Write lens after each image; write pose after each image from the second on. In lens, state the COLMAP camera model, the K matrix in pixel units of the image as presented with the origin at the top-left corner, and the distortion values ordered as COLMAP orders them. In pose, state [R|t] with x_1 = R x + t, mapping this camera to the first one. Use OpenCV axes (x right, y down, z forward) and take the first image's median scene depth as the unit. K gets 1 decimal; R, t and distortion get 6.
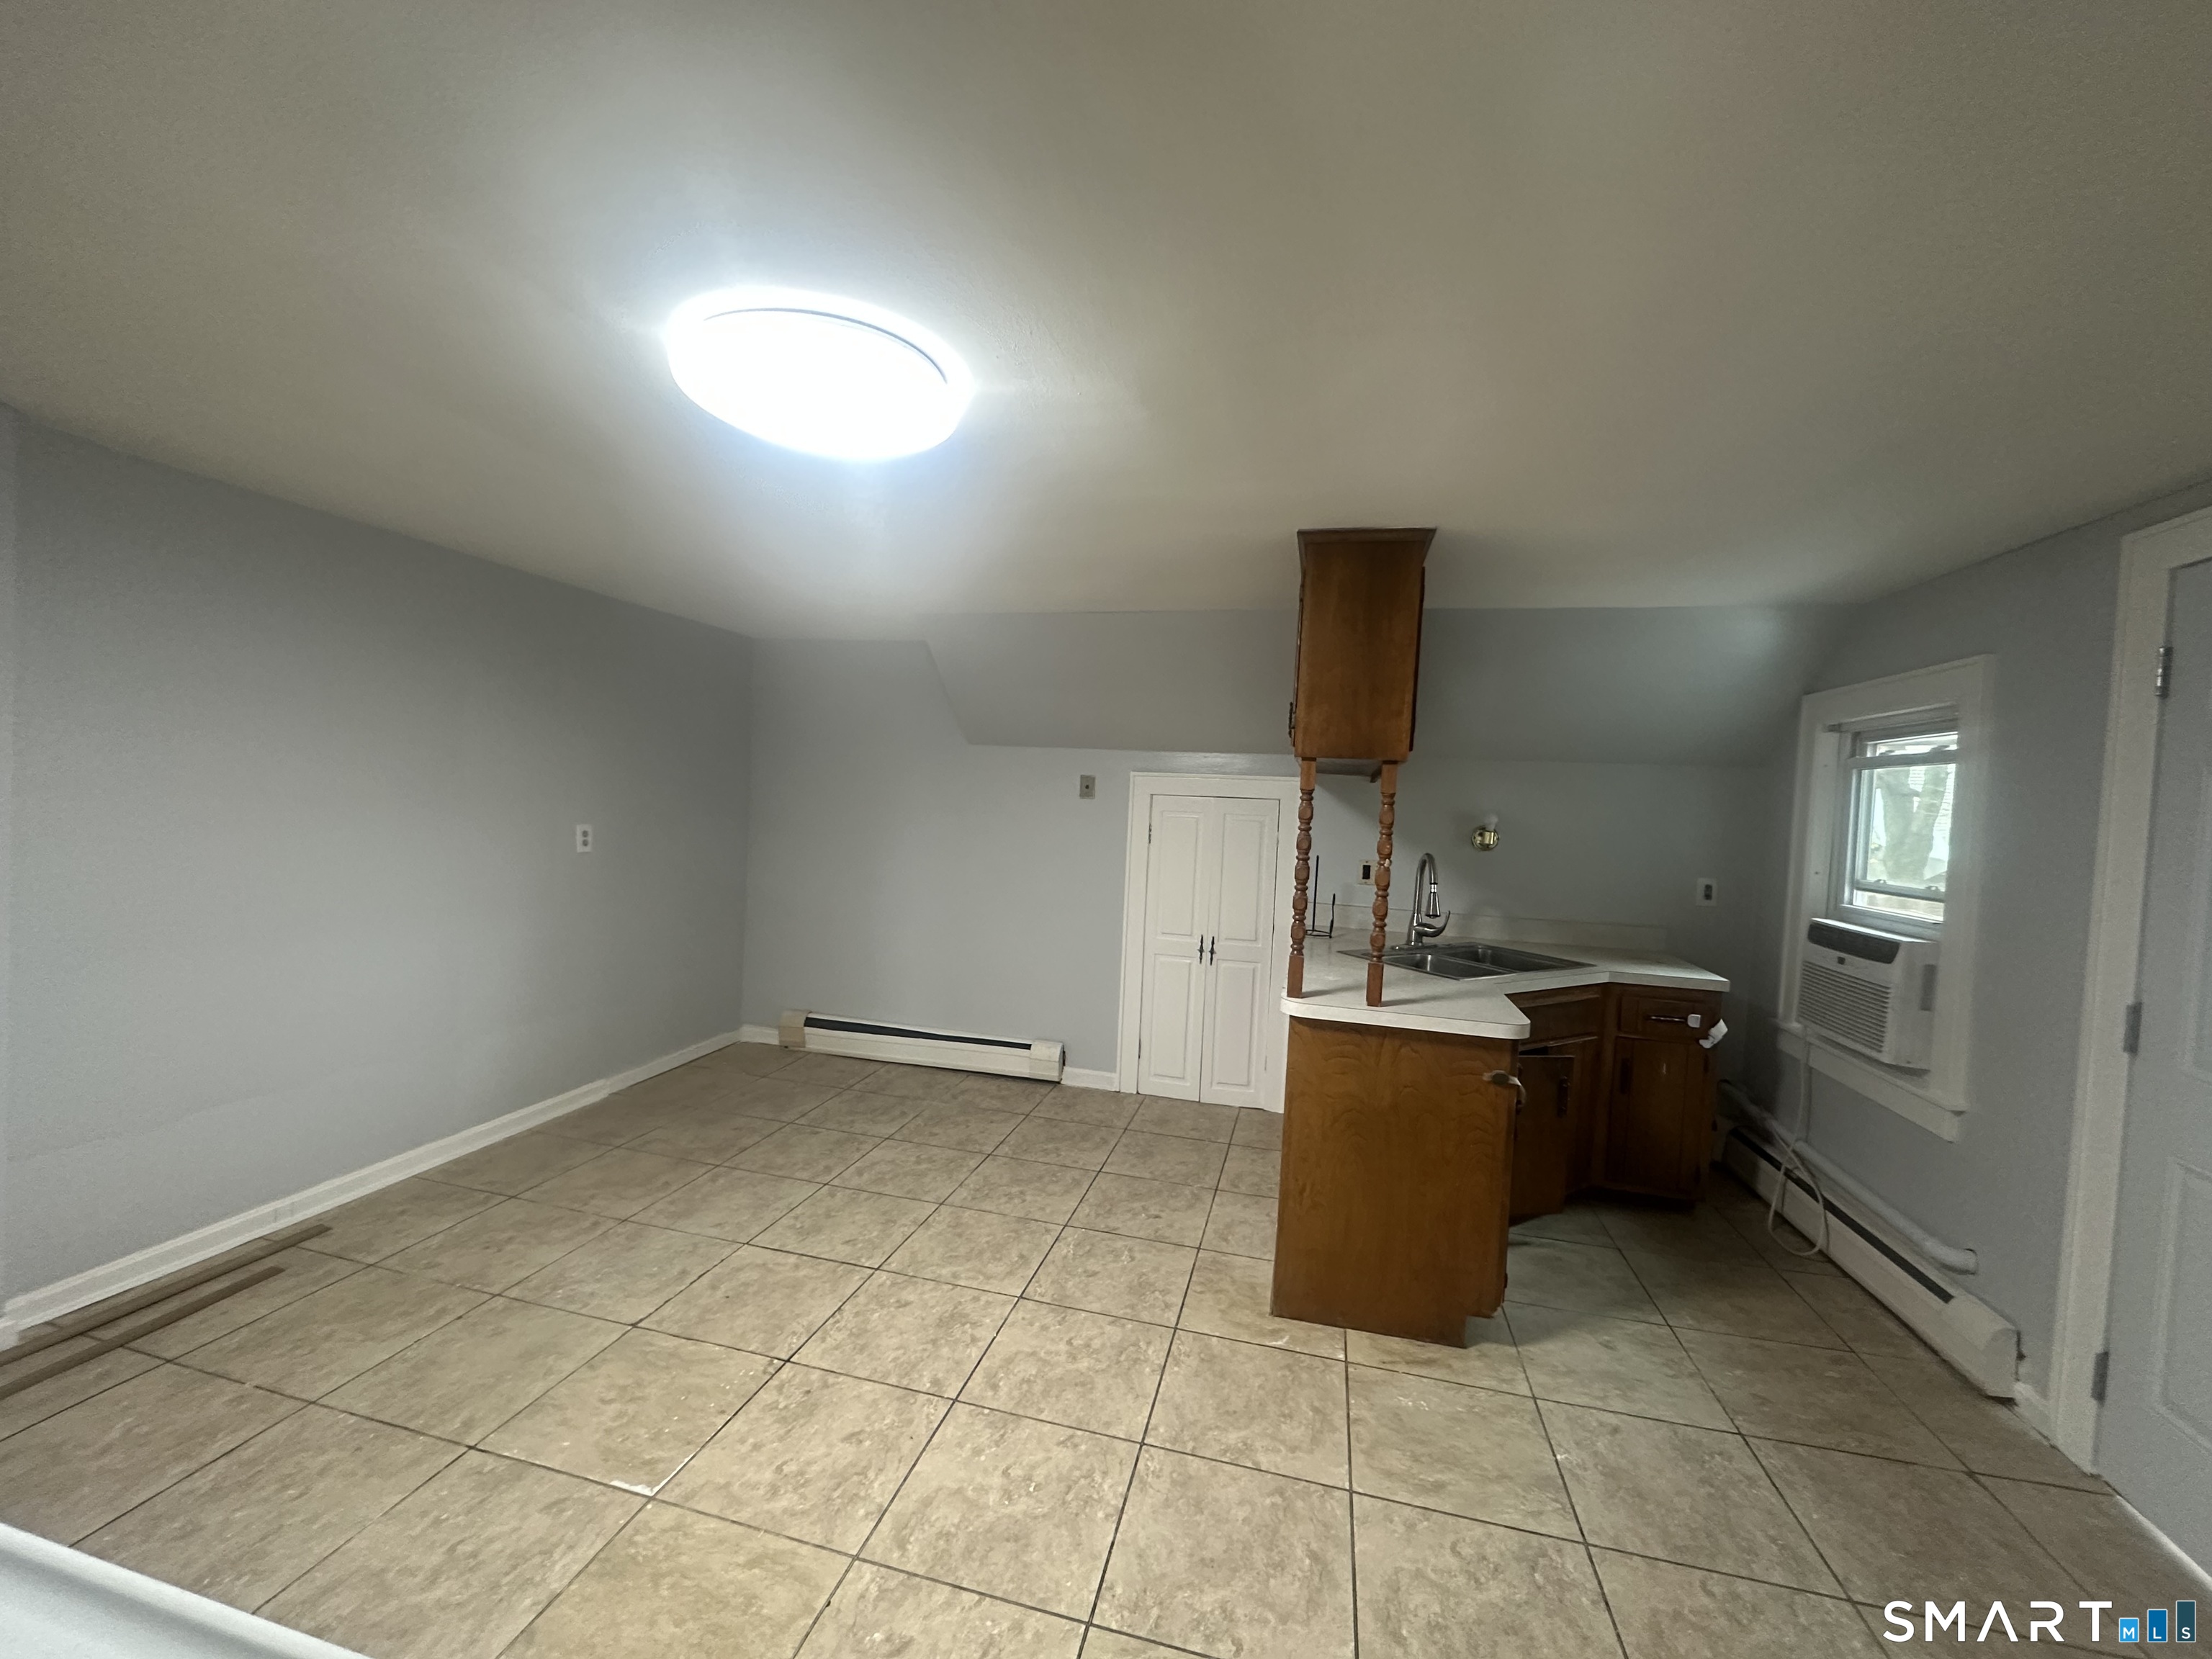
lens RADIAL K [[879.4, 0, 1106.0], [0, 879.4, 829.5], [0, 0, 1]] dist [-0.010308, 0.000358]
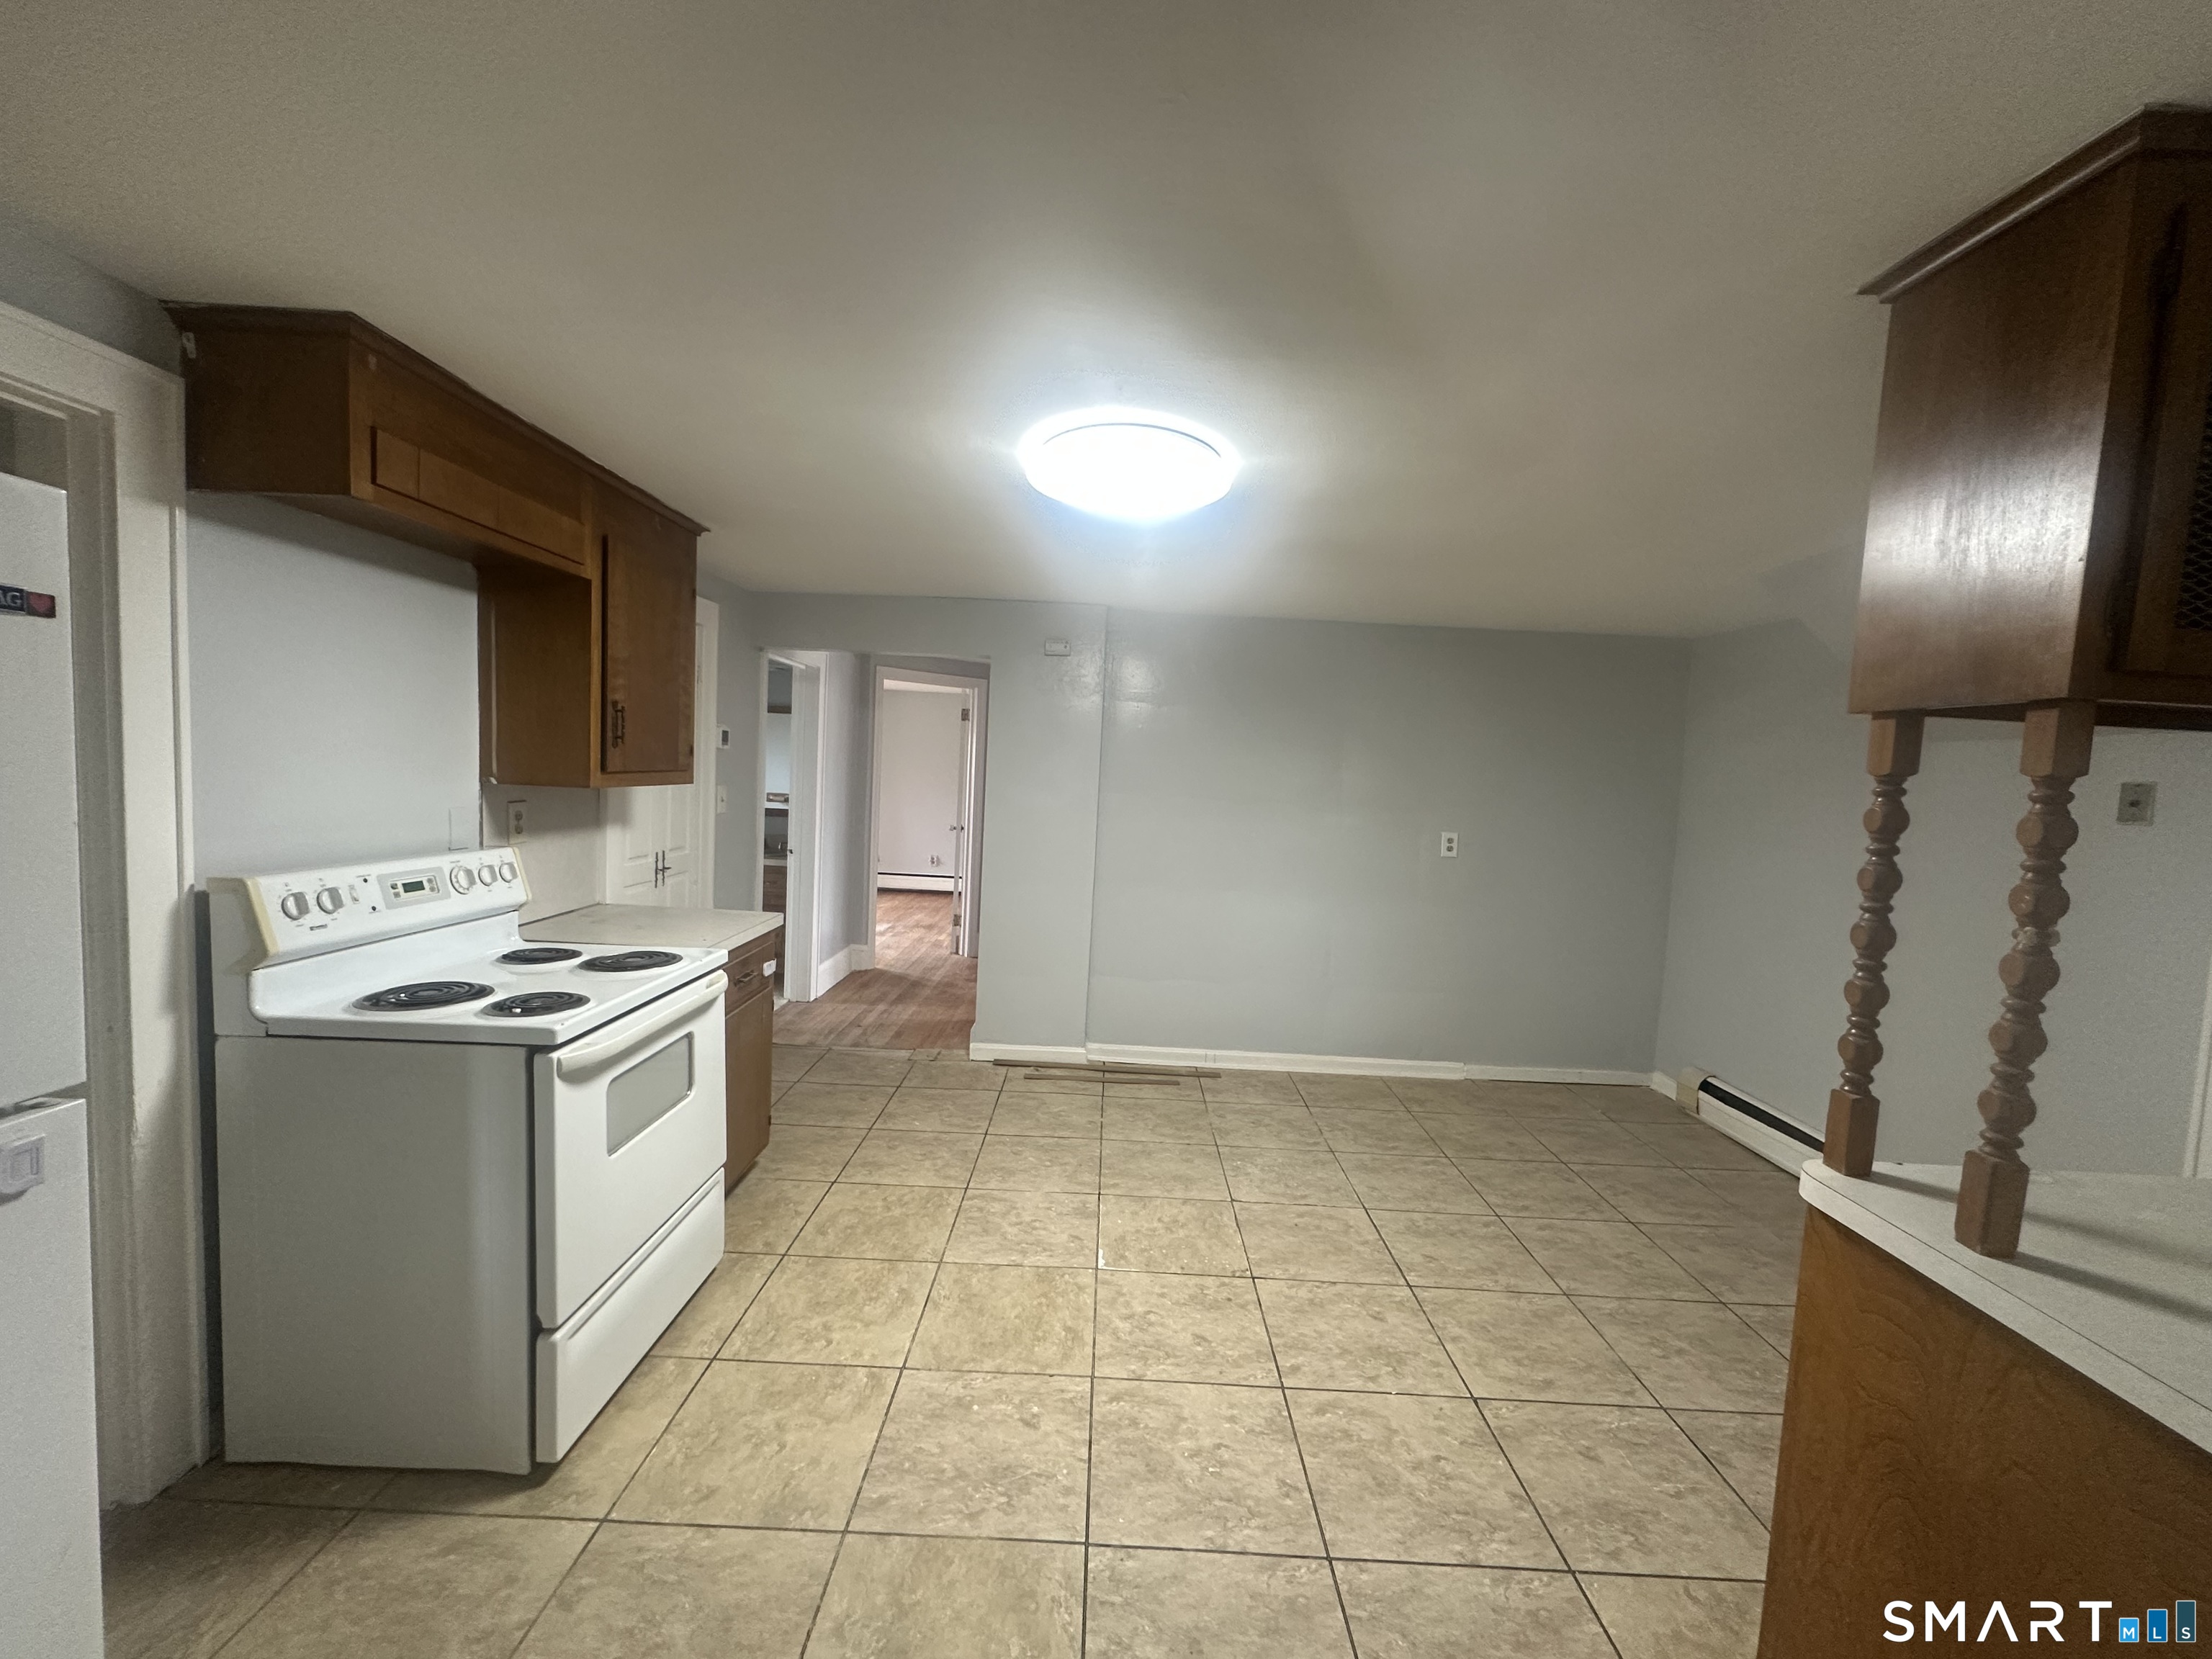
lens RADIAL K [[879.4, 0, 1106.0], [0, 879.4, 829.5], [0, 0, 1]] dist [-0.010308, 0.000358]
pose [[0.230267, 0.030526, -0.972649, 0.615716], [-0.075304, 0.997070, 0.013465, 0.013134], [0.970210, 0.070143, 0.231891, 0.438880]]
